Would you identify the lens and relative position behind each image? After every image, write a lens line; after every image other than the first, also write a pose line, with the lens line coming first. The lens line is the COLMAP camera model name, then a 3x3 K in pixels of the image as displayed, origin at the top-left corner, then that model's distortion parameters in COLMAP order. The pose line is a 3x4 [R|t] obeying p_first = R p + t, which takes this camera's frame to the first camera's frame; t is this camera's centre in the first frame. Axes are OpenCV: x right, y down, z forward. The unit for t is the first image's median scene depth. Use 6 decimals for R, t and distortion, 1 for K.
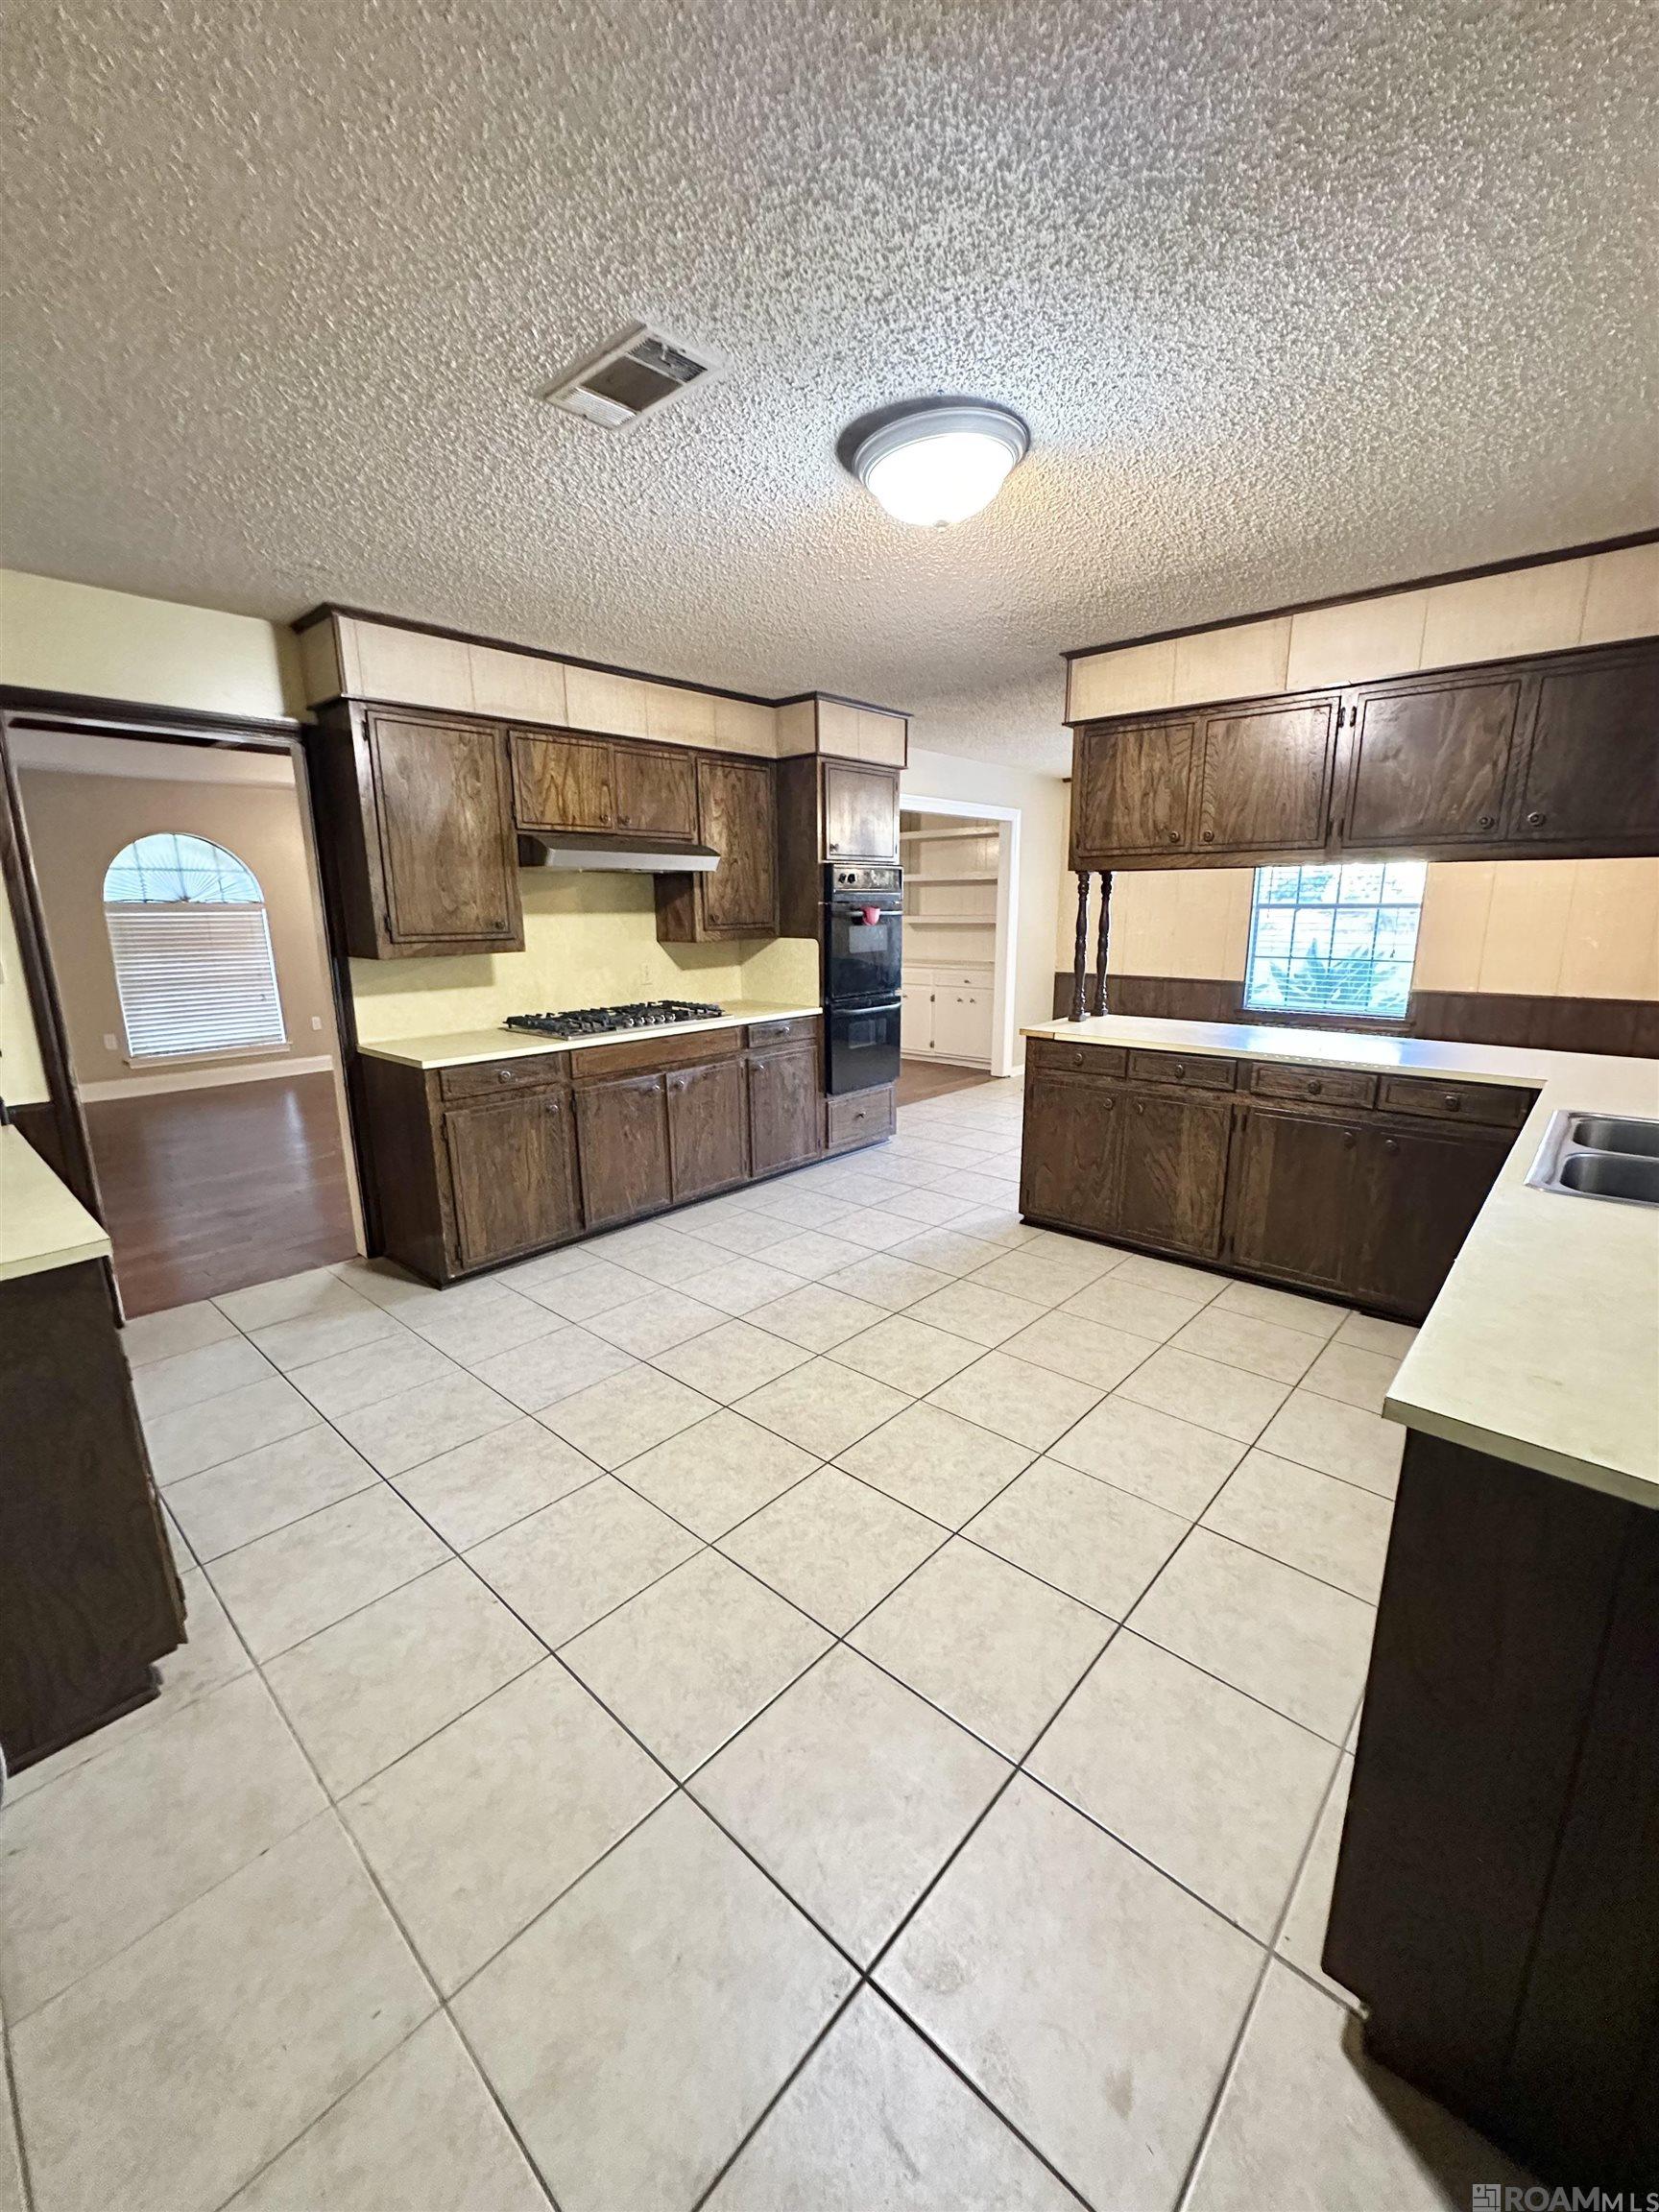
lens RADIAL K [[884.8, 0, 832.5], [0, 884.8, 1106.2], [0, 0, 1]] dist [-0.003559, 0.000408]
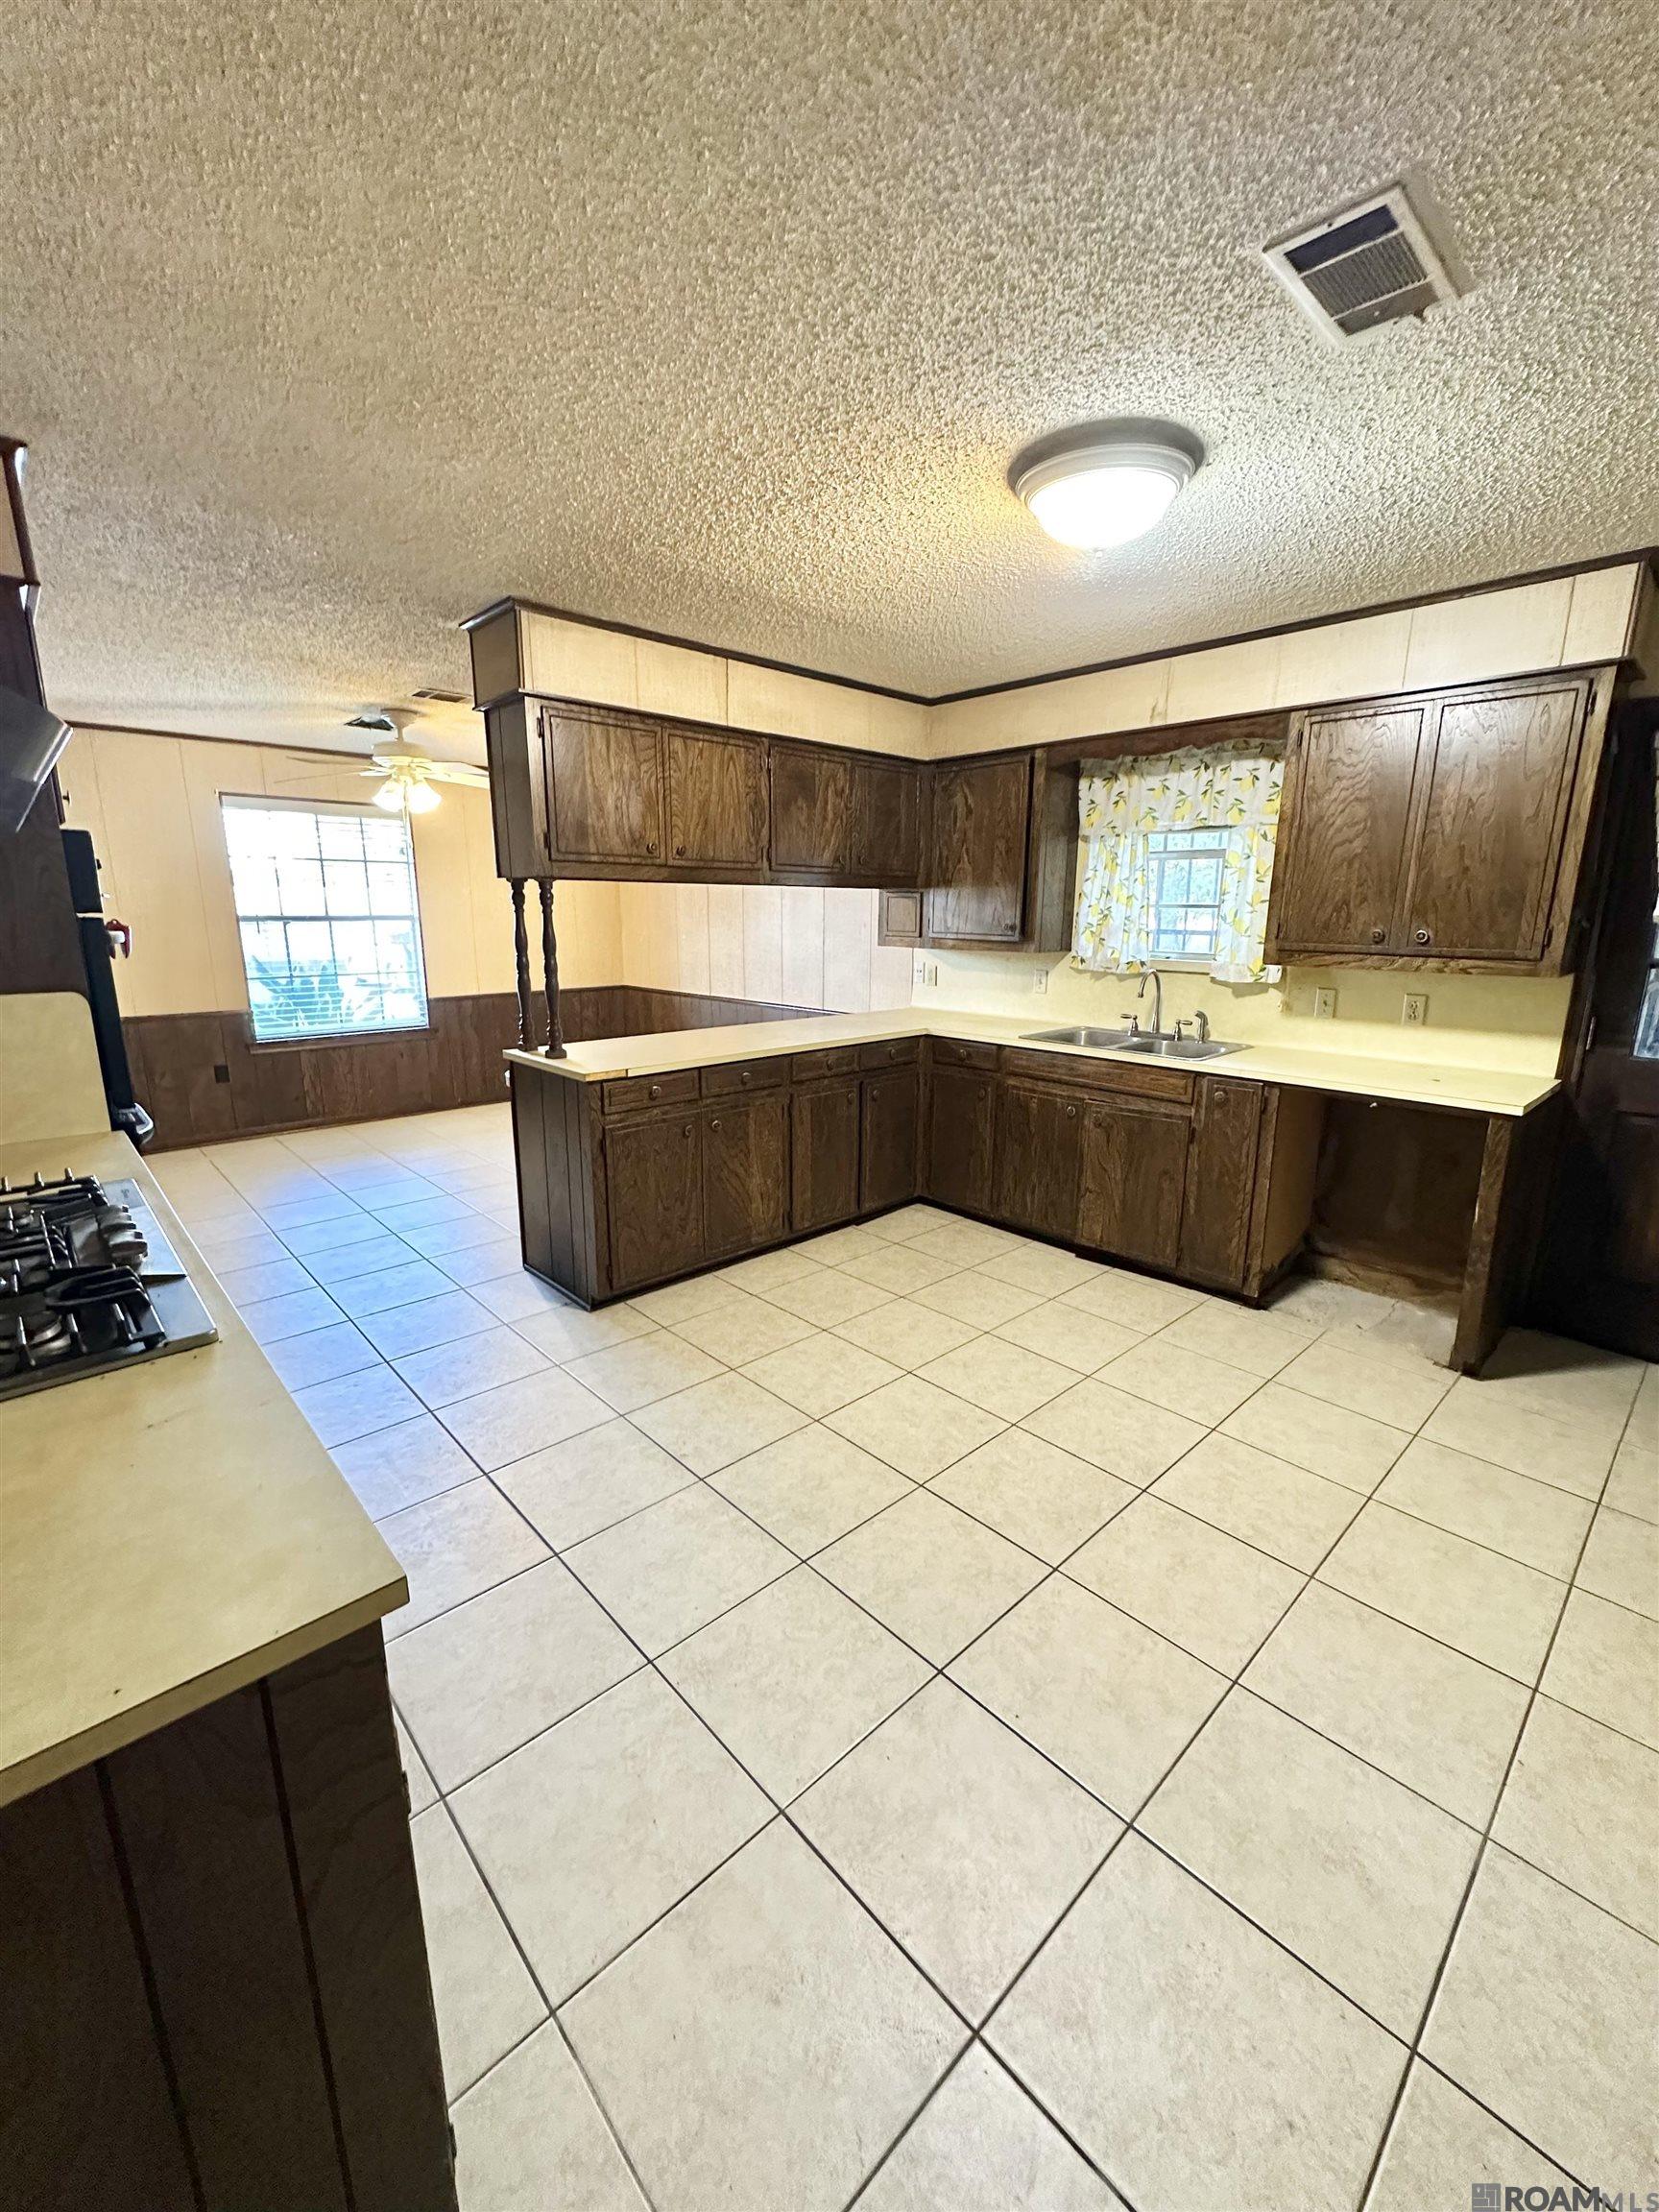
lens RADIAL K [[884.8, 0, 829.9], [0, 884.8, 1105.4], [0, 0, 1]] dist [-0.003559, 0.000408]
pose [[0.086118, -0.209082, 0.974099, -0.623023], [0.220211, 0.957543, 0.186060, -0.182117], [-0.971643, 0.198484, 0.128504, 0.782597]]
